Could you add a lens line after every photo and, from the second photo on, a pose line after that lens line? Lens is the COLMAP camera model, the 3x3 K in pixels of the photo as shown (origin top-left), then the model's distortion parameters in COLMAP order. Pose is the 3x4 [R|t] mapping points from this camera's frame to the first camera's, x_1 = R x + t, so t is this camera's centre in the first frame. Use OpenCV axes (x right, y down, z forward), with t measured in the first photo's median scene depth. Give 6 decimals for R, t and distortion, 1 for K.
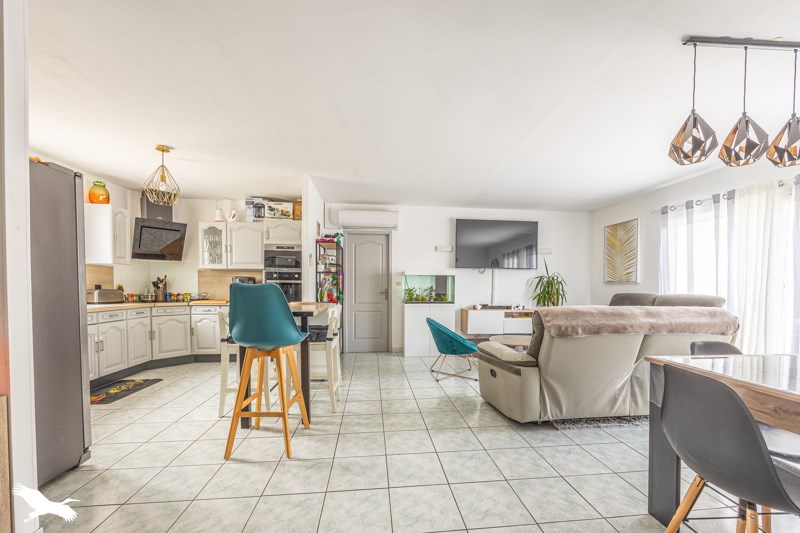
lens RADIAL K [[313.0, 0, 400.8], [0, 313.0, 294.6], [0, 0, 1]] dist [-0.000780, -0.000048]
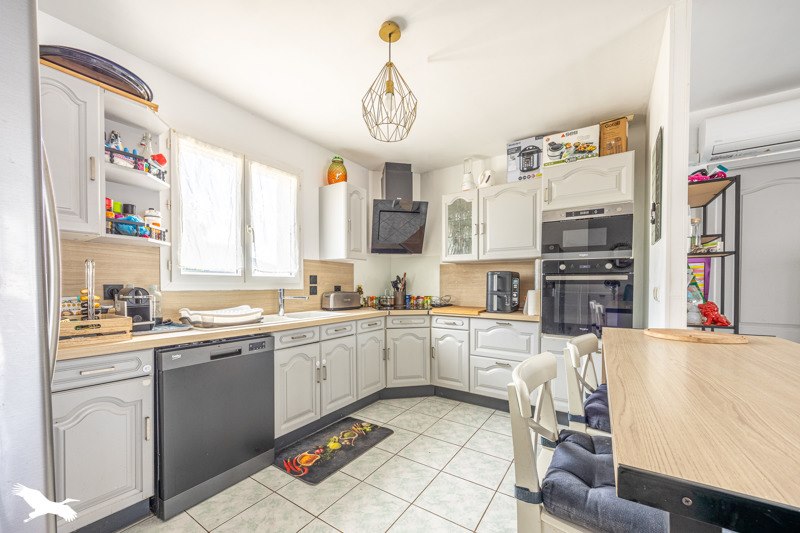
lens RADIAL K [[313.0, 0, 400.8], [0, 313.0, 294.6], [0, 0, 1]] dist [-0.000780, -0.000048]
pose [[0.770190, 0.015251, -0.637633, -0.272350], [-0.011960, 0.999884, 0.009470, -0.015797], [0.637703, 0.000332, 0.770282, 0.409636]]
